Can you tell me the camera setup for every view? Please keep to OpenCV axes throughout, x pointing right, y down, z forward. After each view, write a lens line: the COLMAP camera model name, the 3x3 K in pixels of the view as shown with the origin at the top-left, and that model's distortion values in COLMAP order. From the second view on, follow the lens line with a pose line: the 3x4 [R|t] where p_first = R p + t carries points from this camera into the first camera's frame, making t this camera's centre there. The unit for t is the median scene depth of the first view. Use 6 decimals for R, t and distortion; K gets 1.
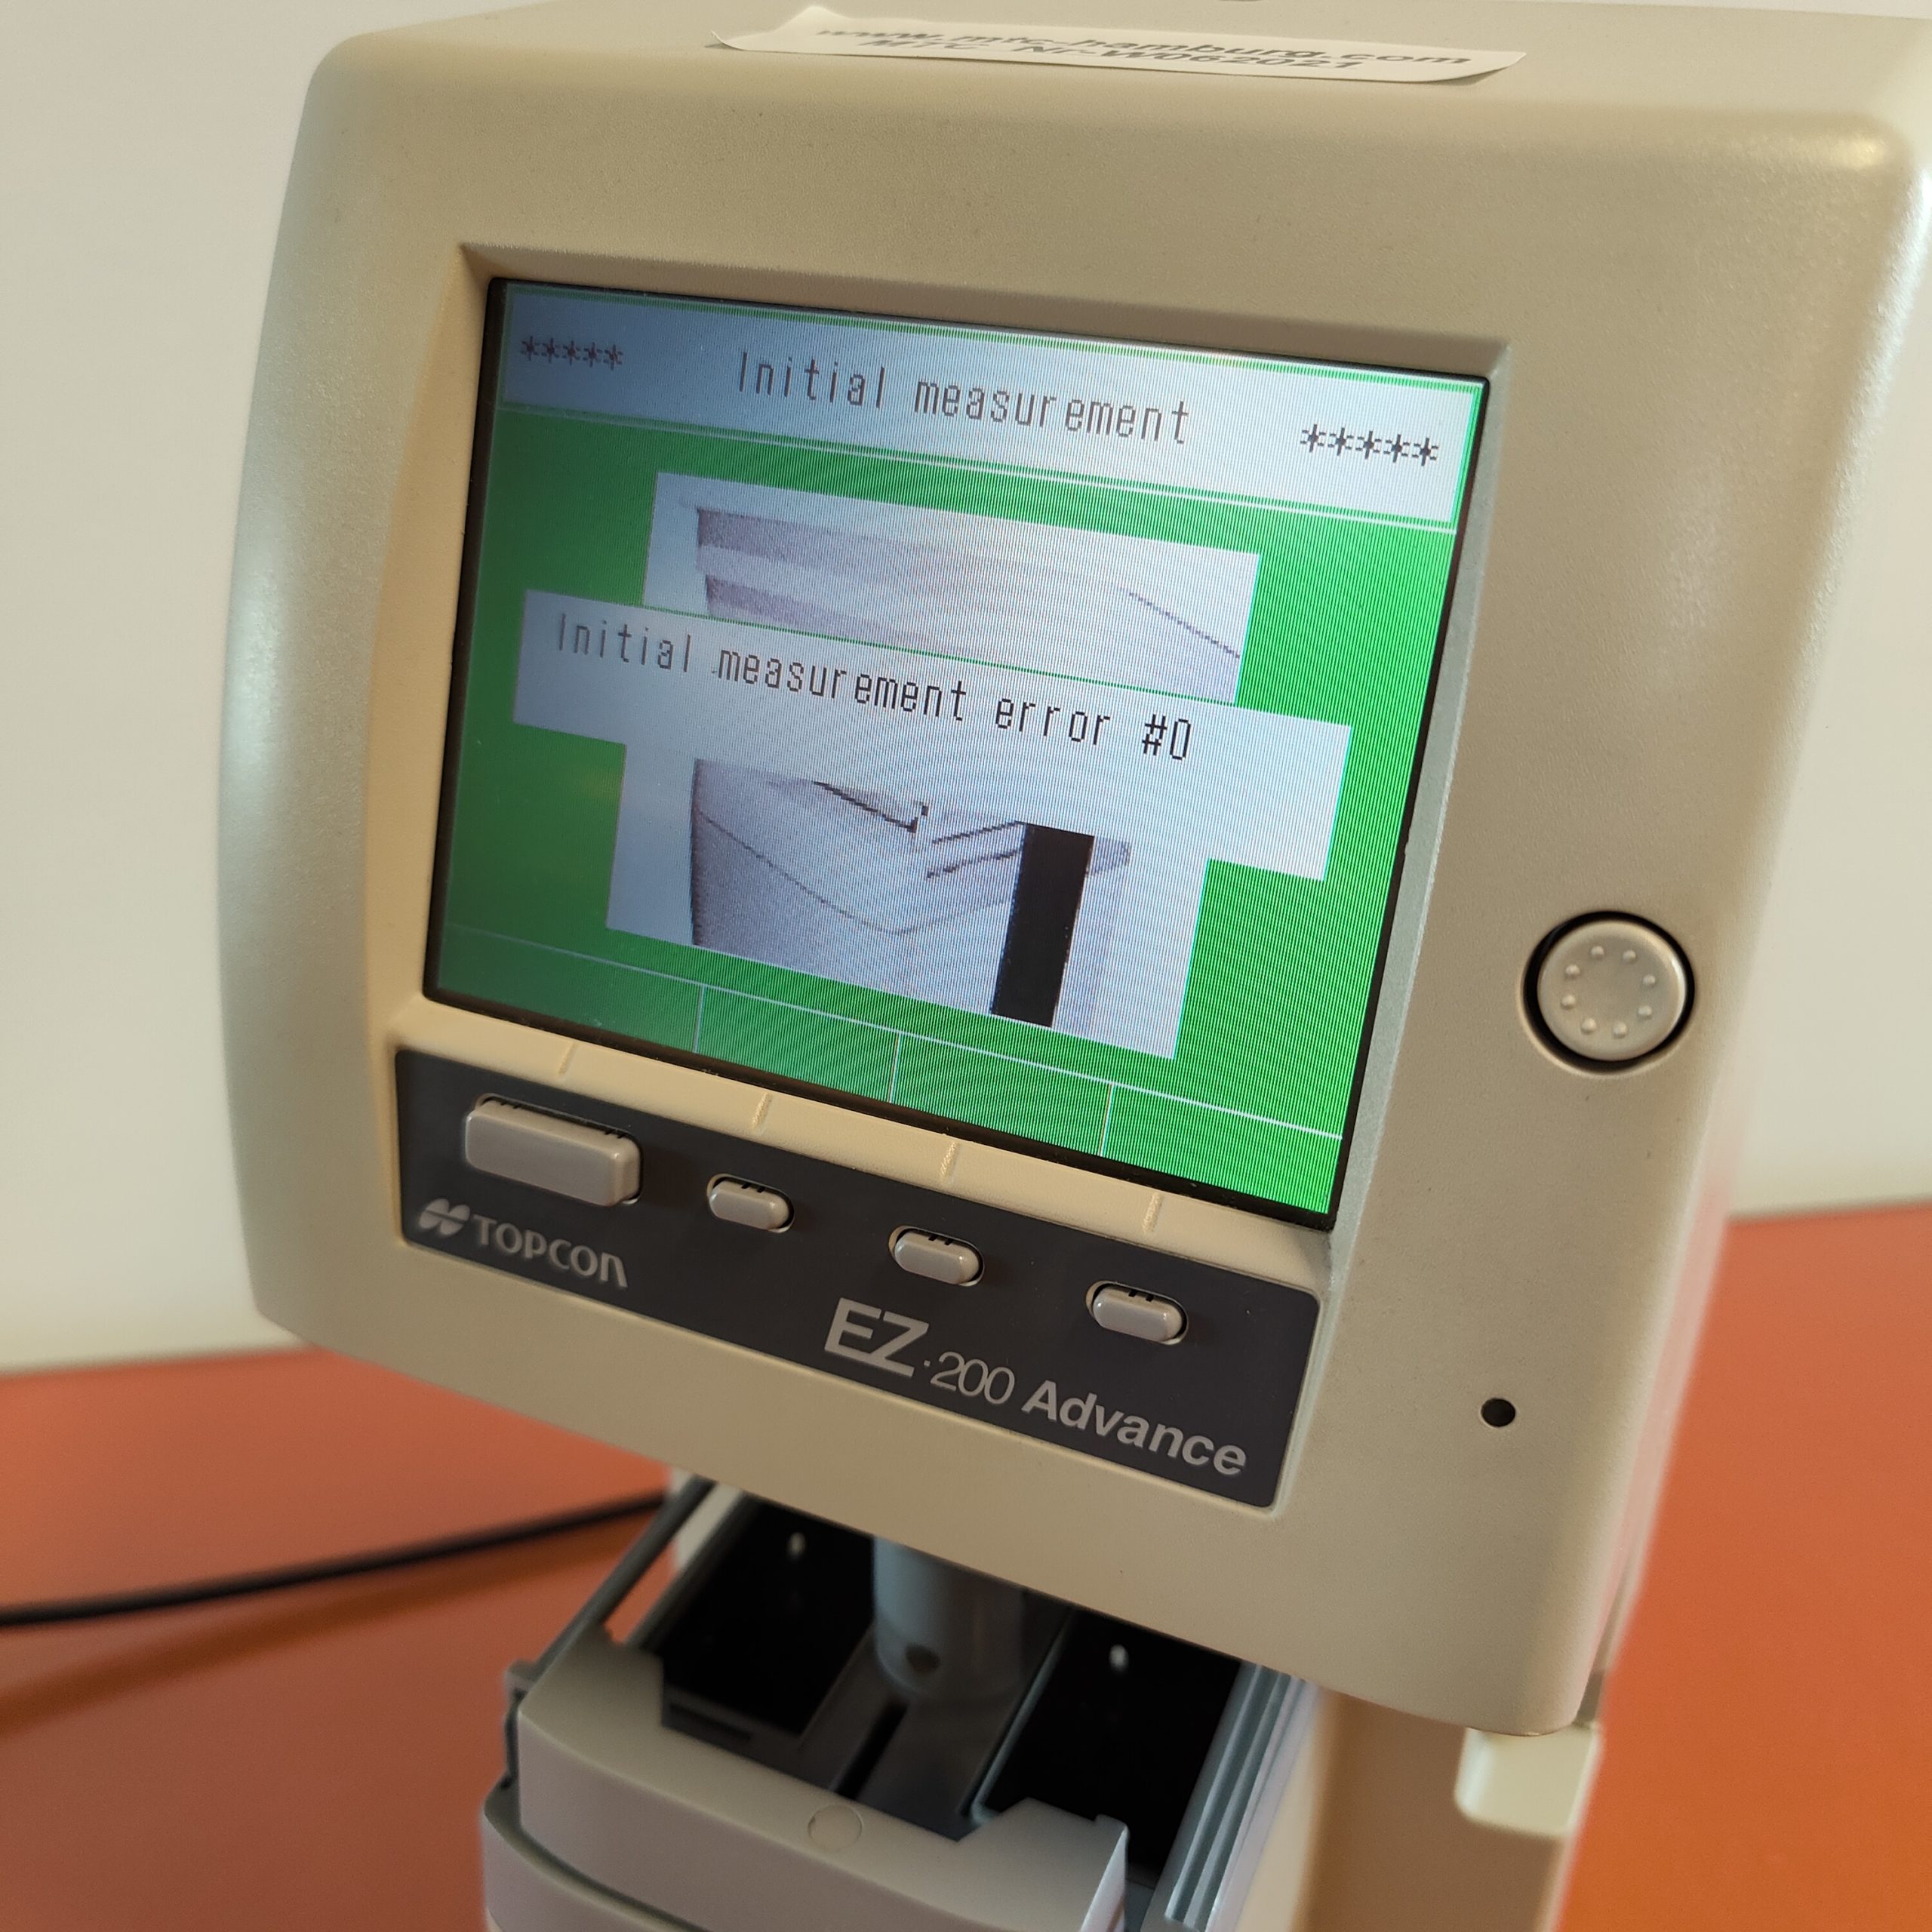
lens RADIAL K [[2011.5, 0, 962.9], [0, 2011.5, 952.0], [0, 0, 1]] dist [-0.013962, 0.000000]
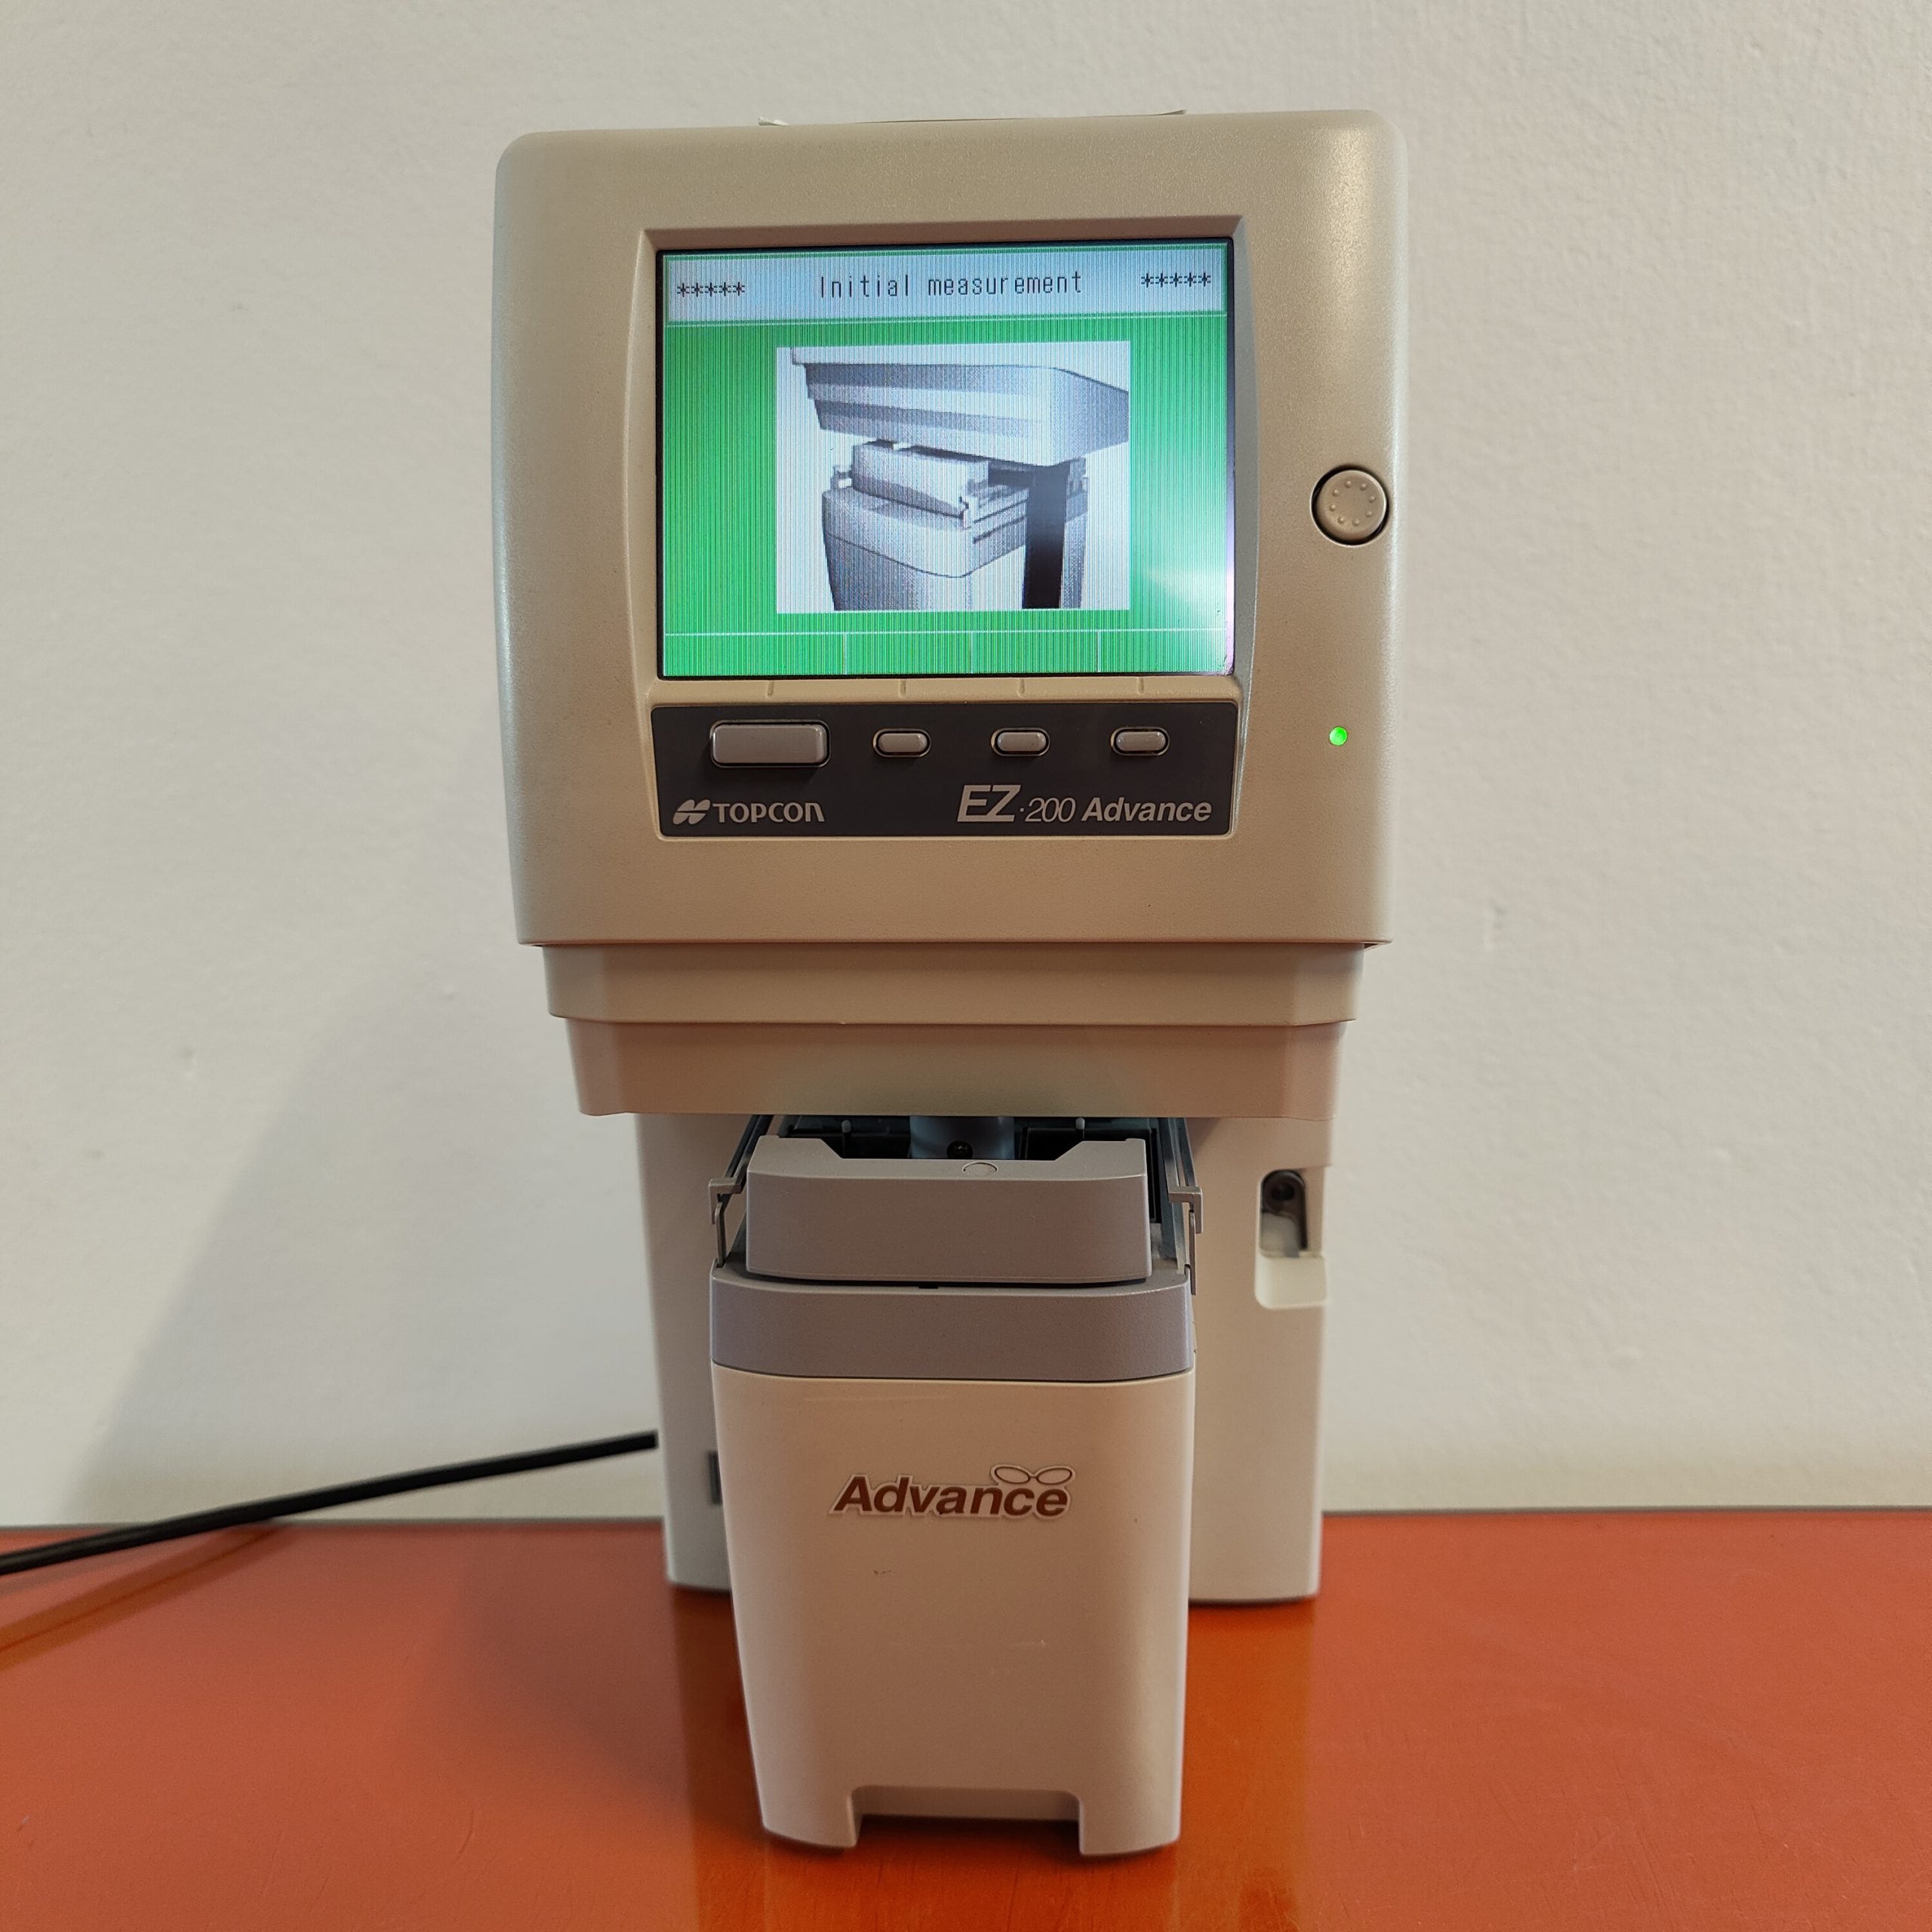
lens RADIAL K [[2011.5, 0, 956.8], [0, 2011.5, 972.6], [0, 0, 1]] dist [-0.013962, 0.000000]
pose [[0.938345, -0.146105, 0.313308, -0.658565], [0.194479, 0.972387, -0.129005, 0.572534], [-0.285808, 0.181983, 0.940848, -0.627573]]
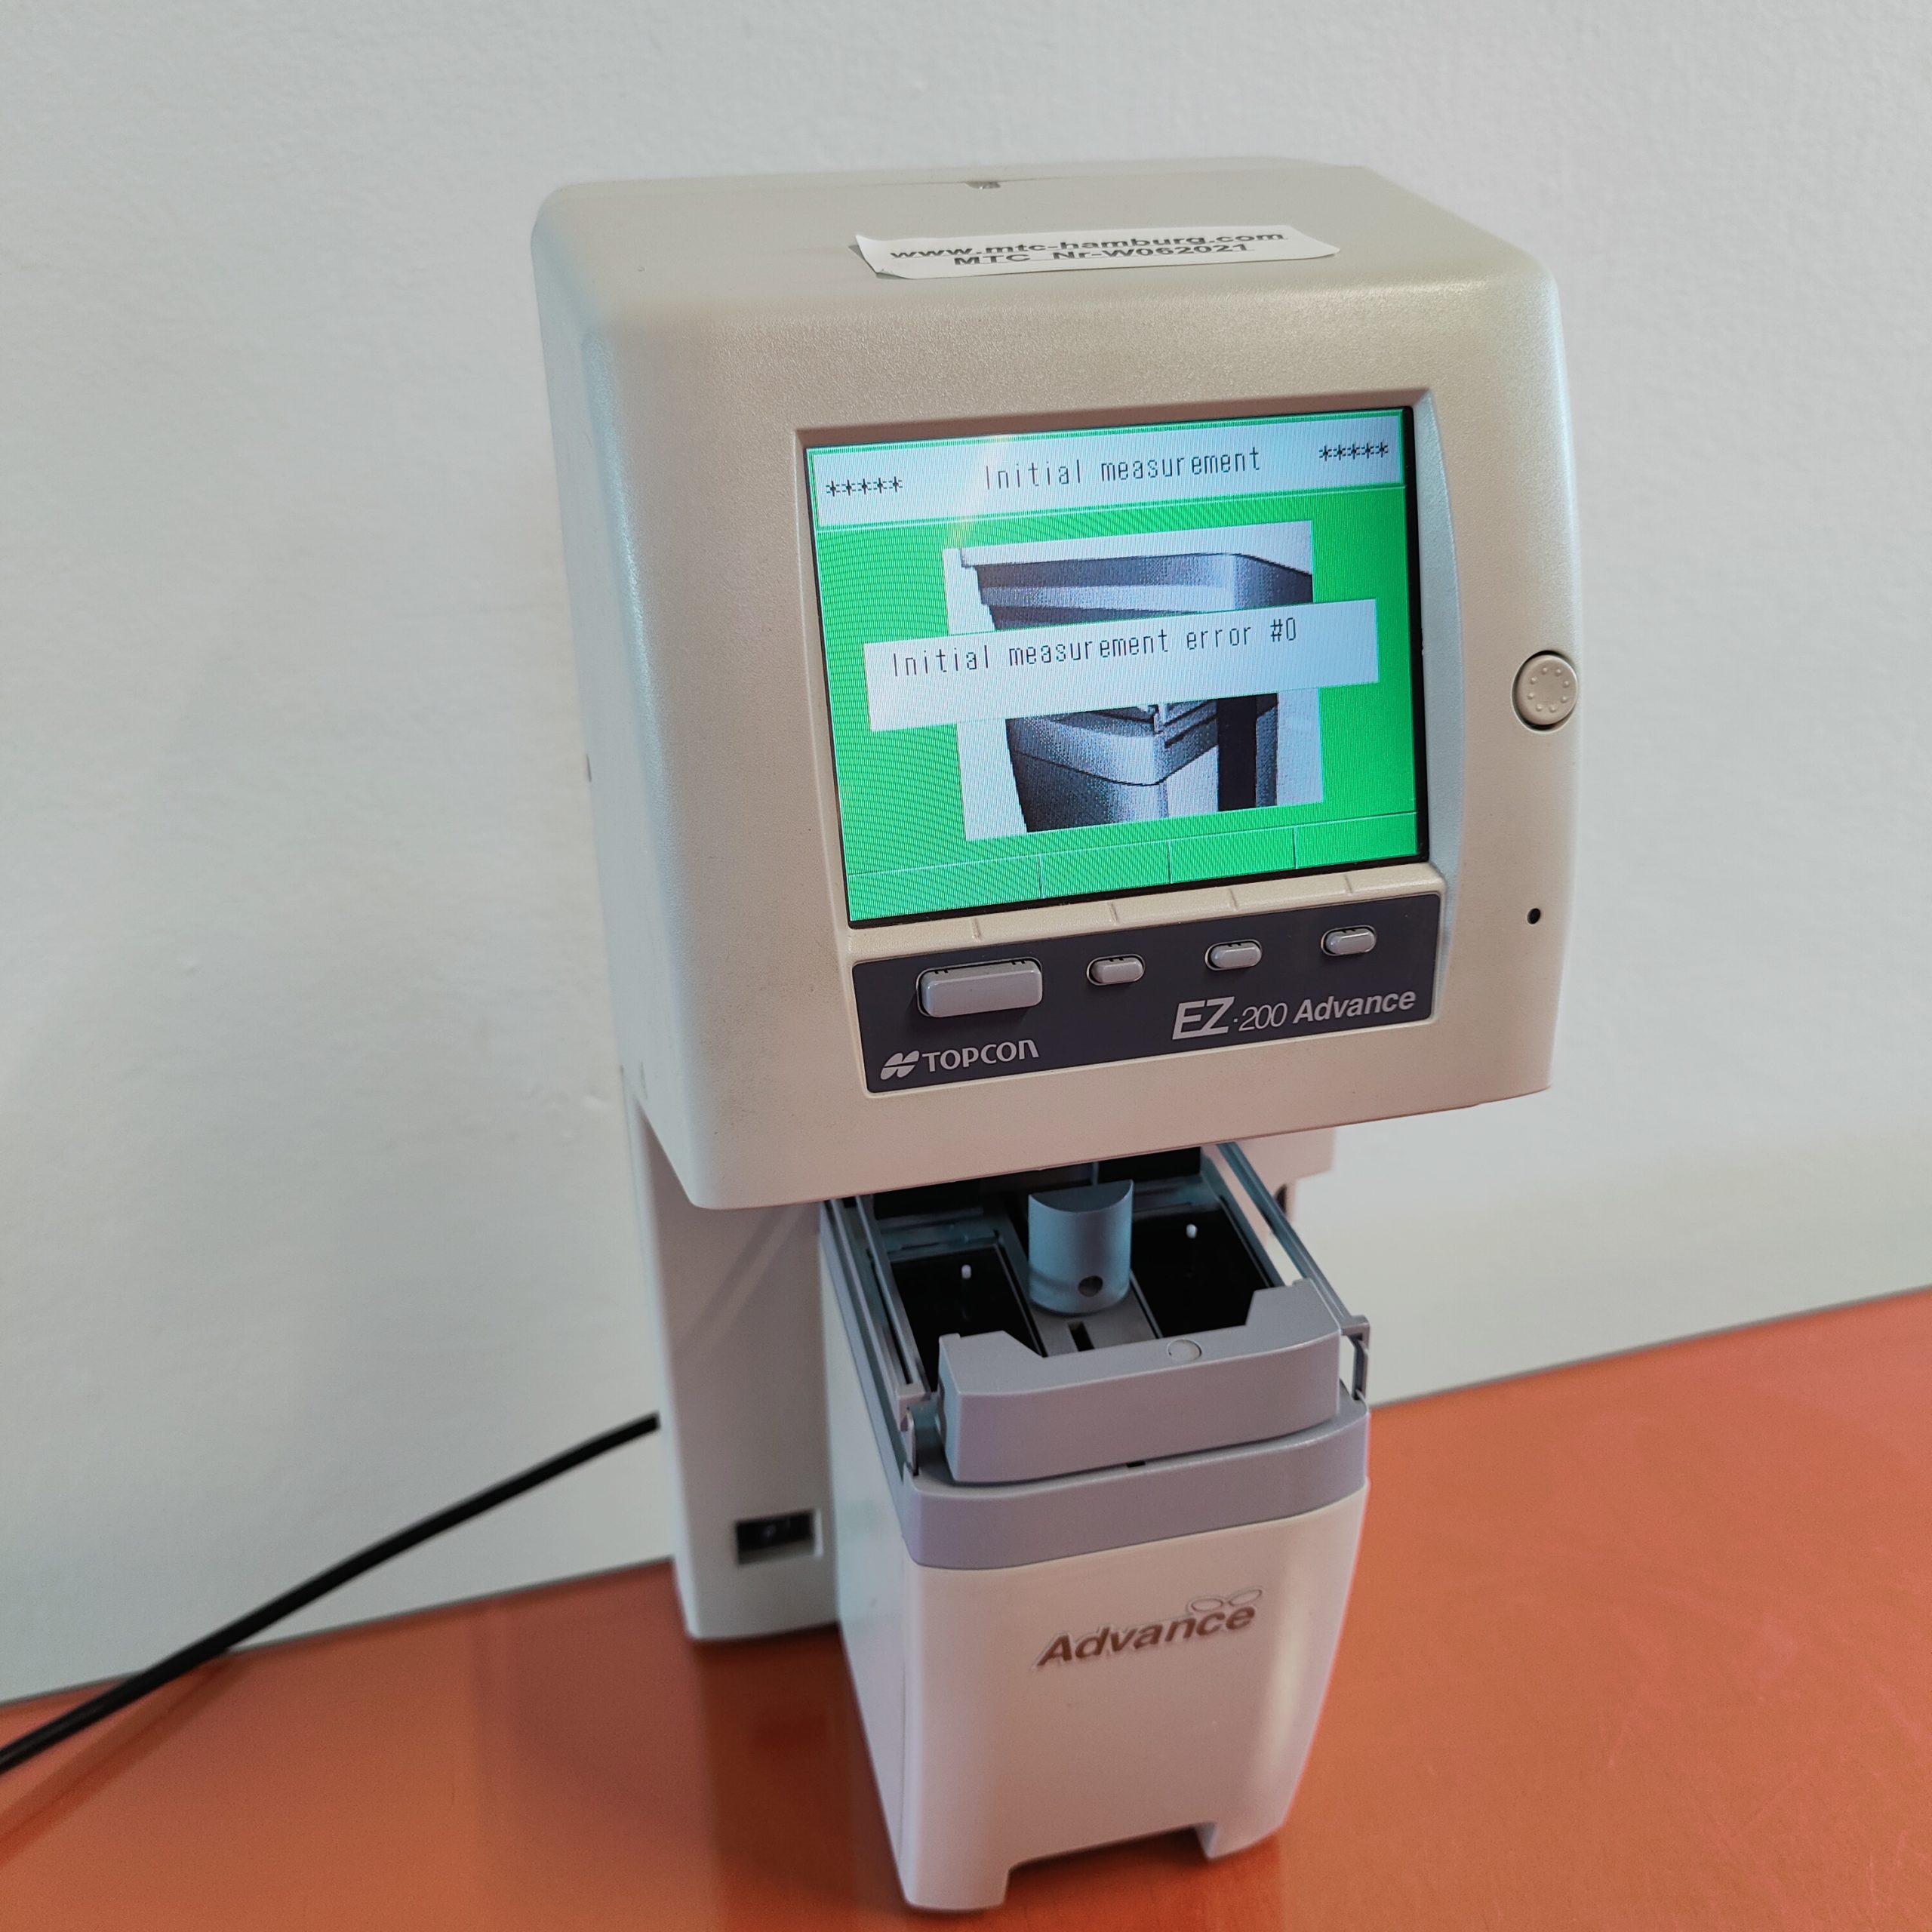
lens RADIAL K [[2011.5, 0, 984.4], [0, 2011.5, 953.0], [0, 0, 1]] dist [-0.013962, 0.000000]
pose [[0.793884, -0.316601, 0.519145, -1.086337], [0.300390, 0.946506, 0.117868, -0.119162], [-0.528691, 0.062373, 0.846519, -0.351359]]
